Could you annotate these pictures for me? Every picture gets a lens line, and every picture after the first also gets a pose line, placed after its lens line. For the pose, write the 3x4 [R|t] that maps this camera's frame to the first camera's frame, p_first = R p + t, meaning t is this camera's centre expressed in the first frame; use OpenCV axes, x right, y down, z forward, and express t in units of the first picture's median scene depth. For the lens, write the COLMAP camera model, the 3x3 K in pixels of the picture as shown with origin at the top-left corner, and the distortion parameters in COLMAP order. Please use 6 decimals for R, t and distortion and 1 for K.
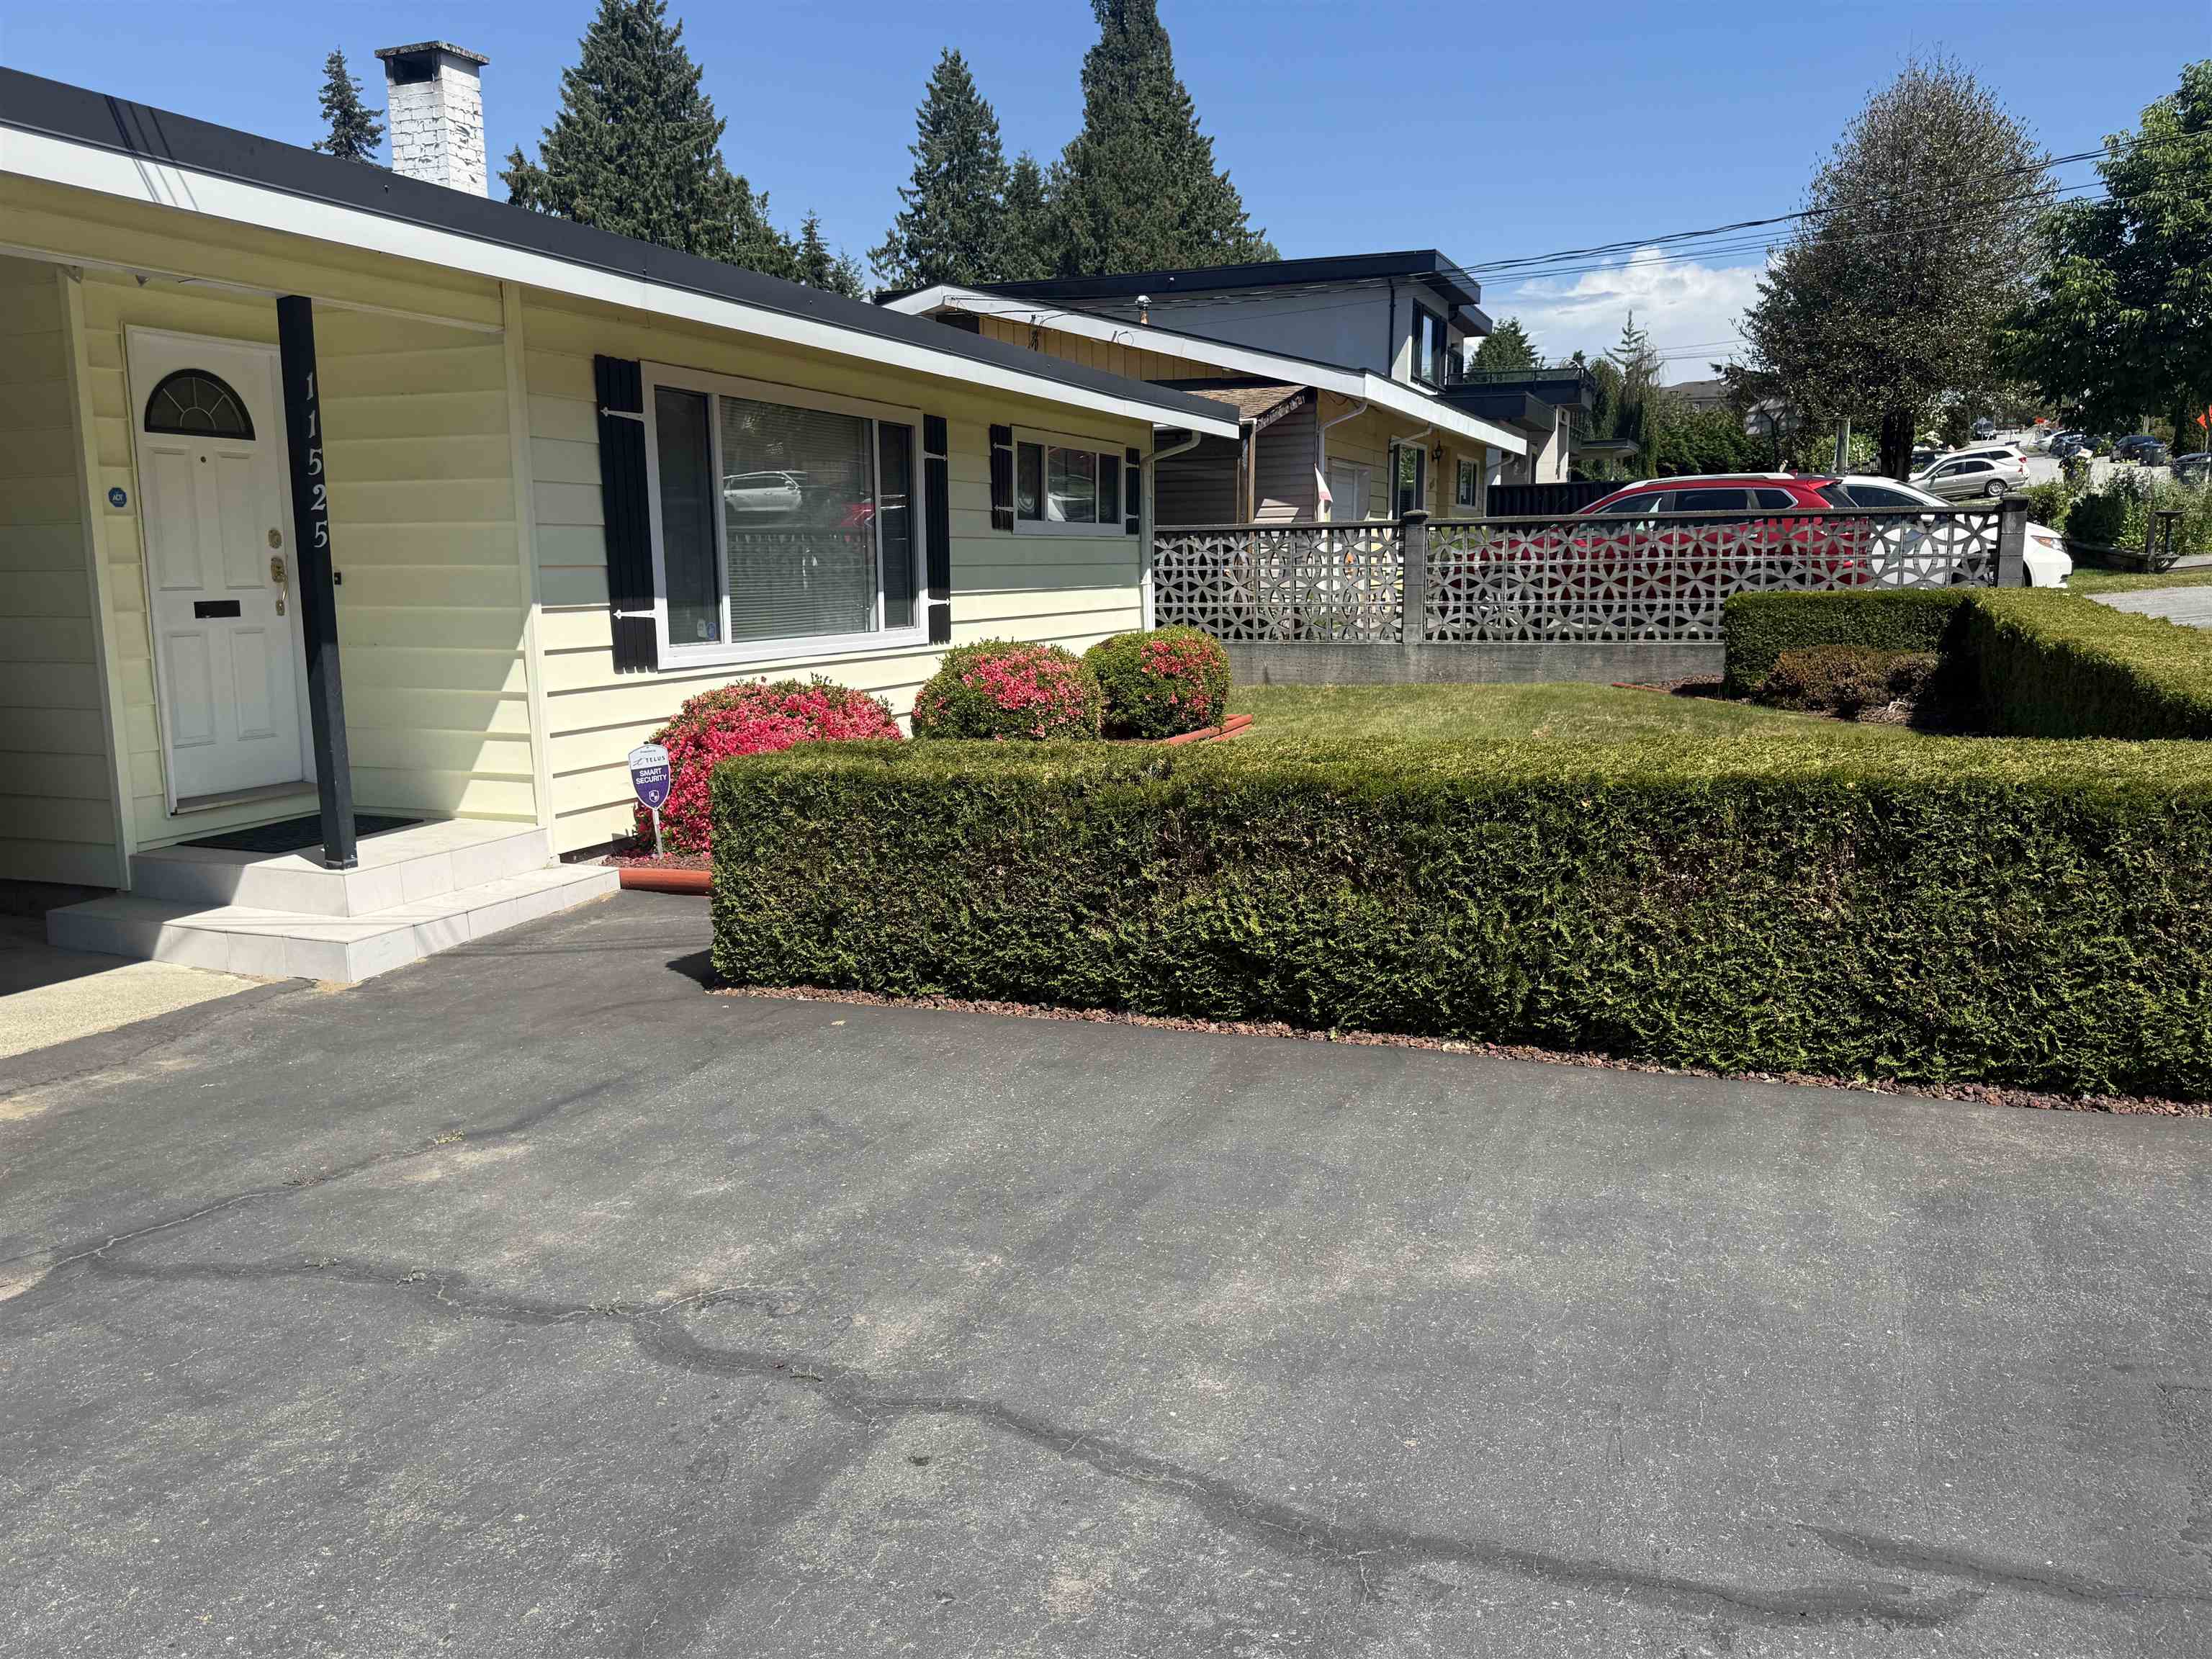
lens RADIAL K [[1725.0, 0, 1108.9], [0, 1725.0, 825.3], [0, 0, 1]] dist [0.028393, -0.025020]
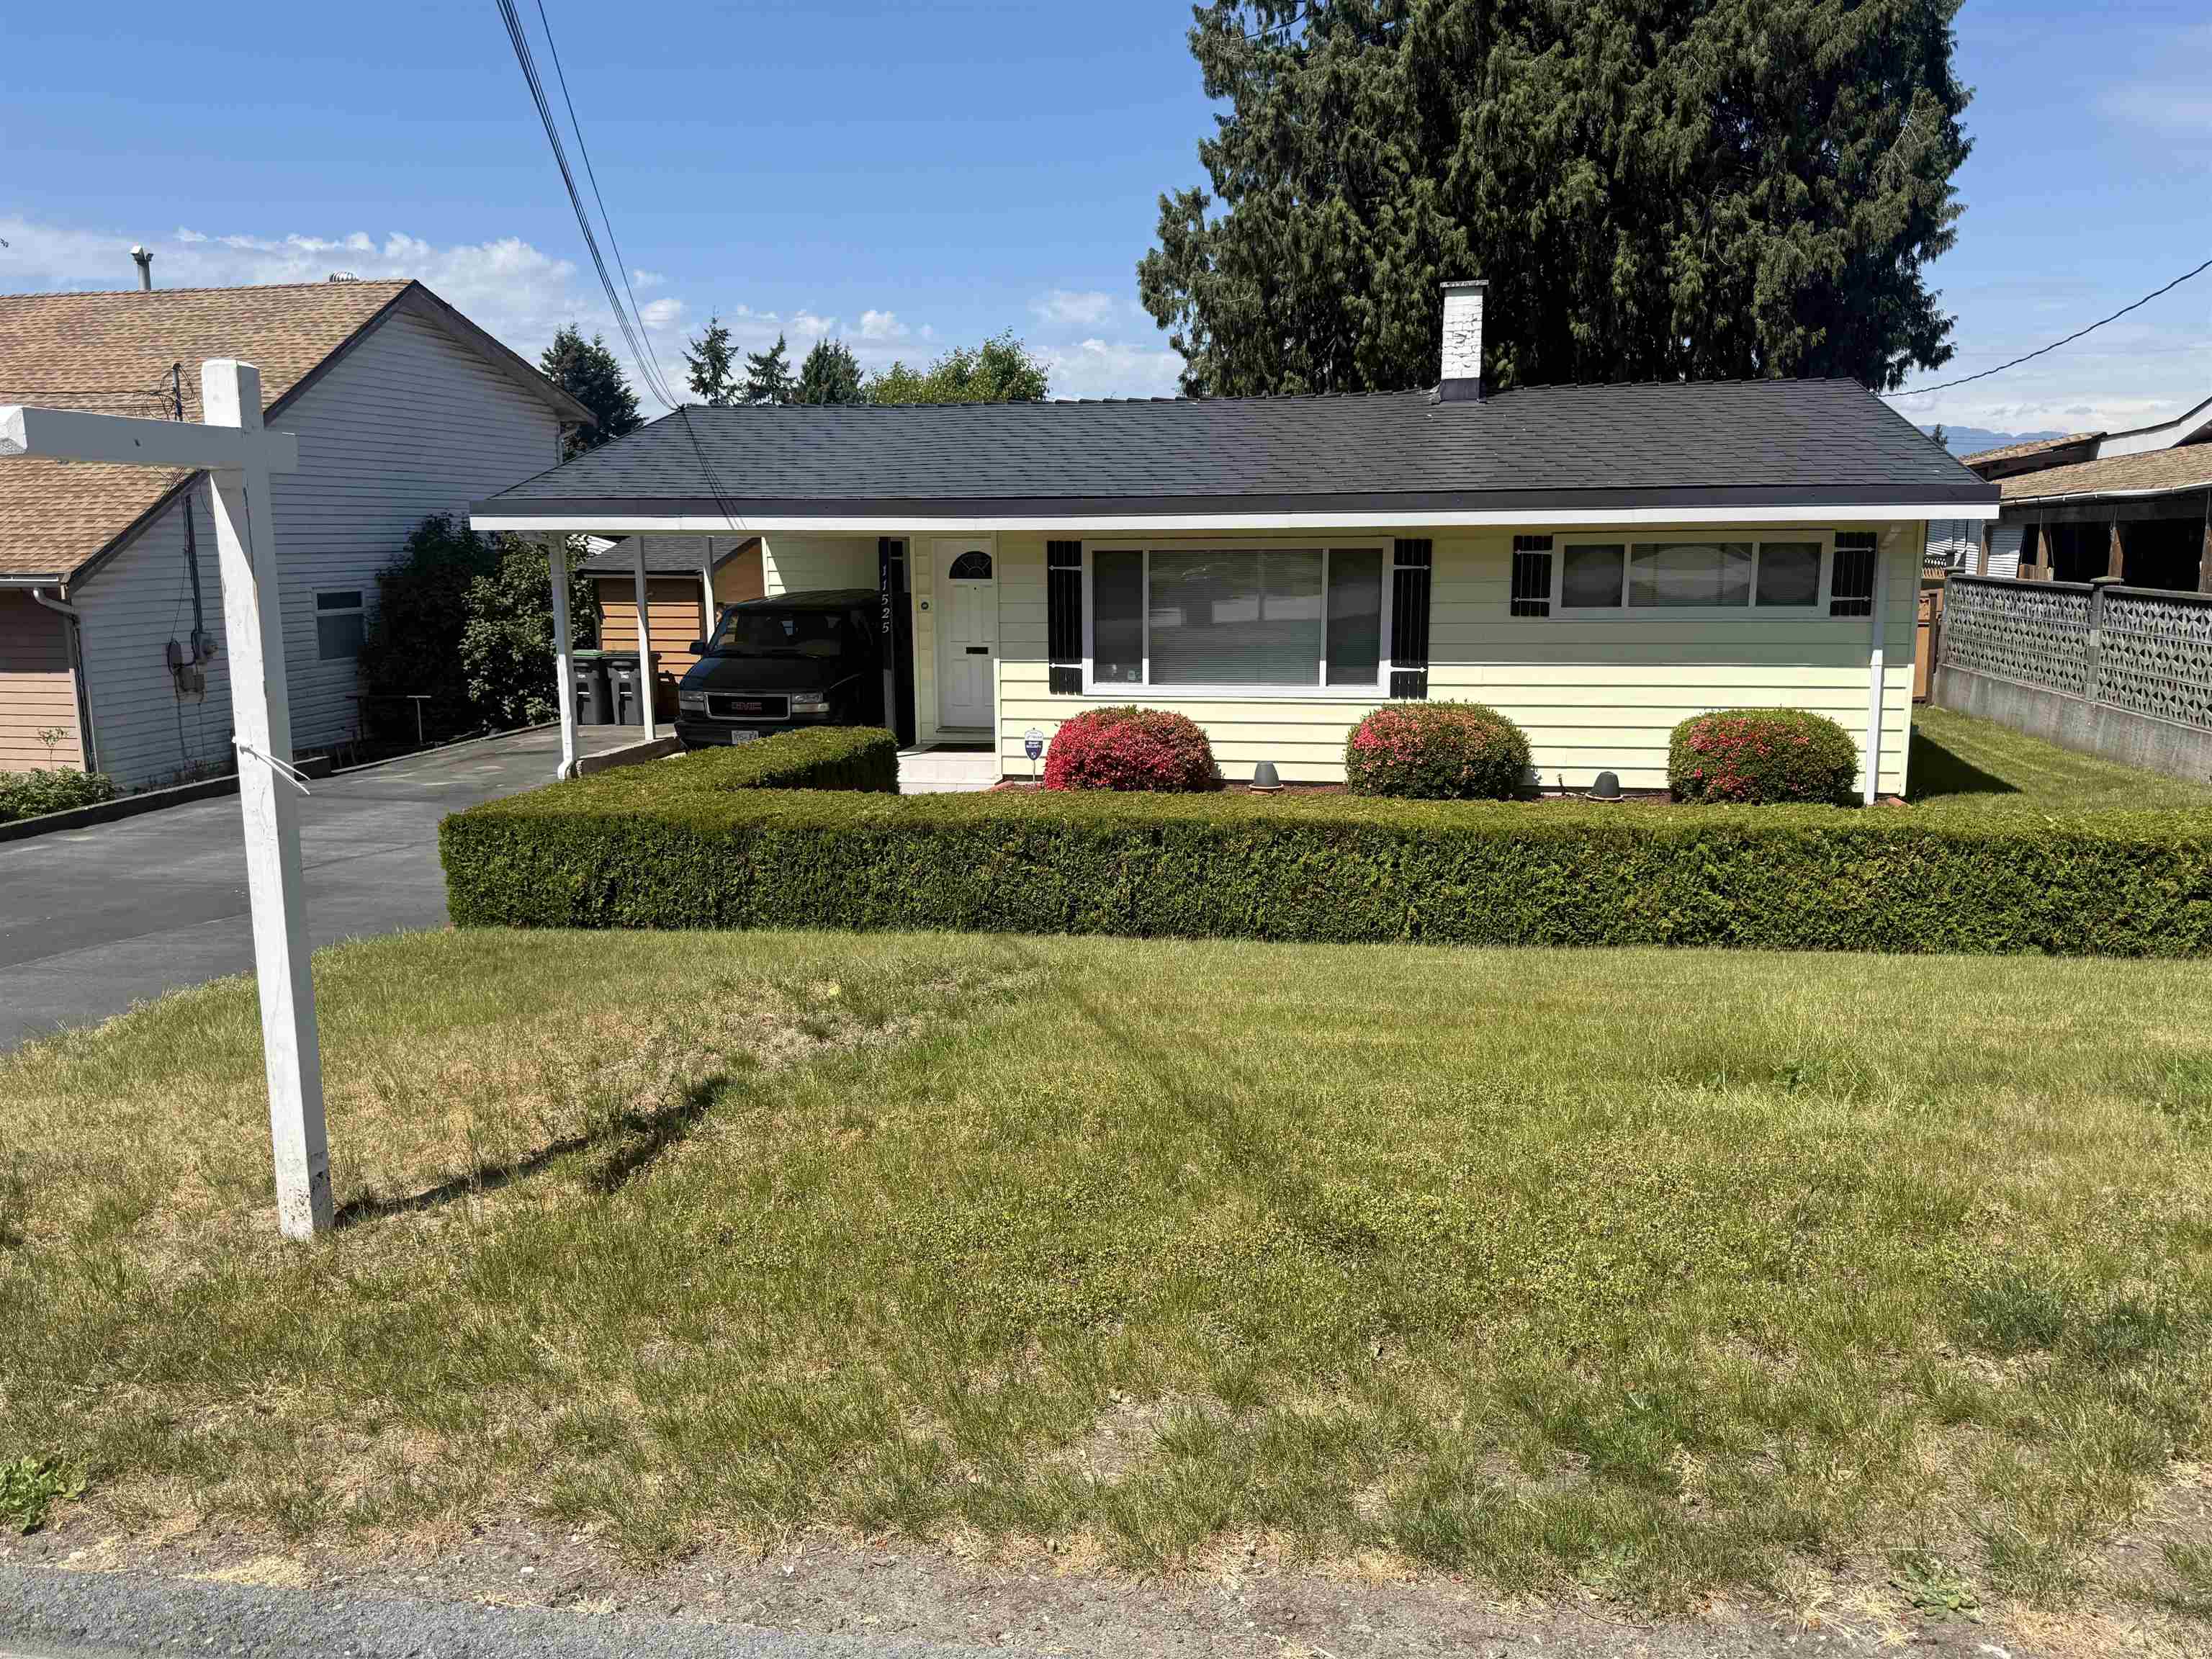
lens RADIAL K [[1725.0, 0, 1103.3], [0, 1725.0, 829.6], [0, 0, 1]] dist [0.028393, -0.025020]
pose [[0.171818, 0.177975, -0.968919, 1.658895], [-0.139152, 0.978068, 0.154980, -0.245488], [0.975251, 0.108199, 0.192816, 0.658655]]
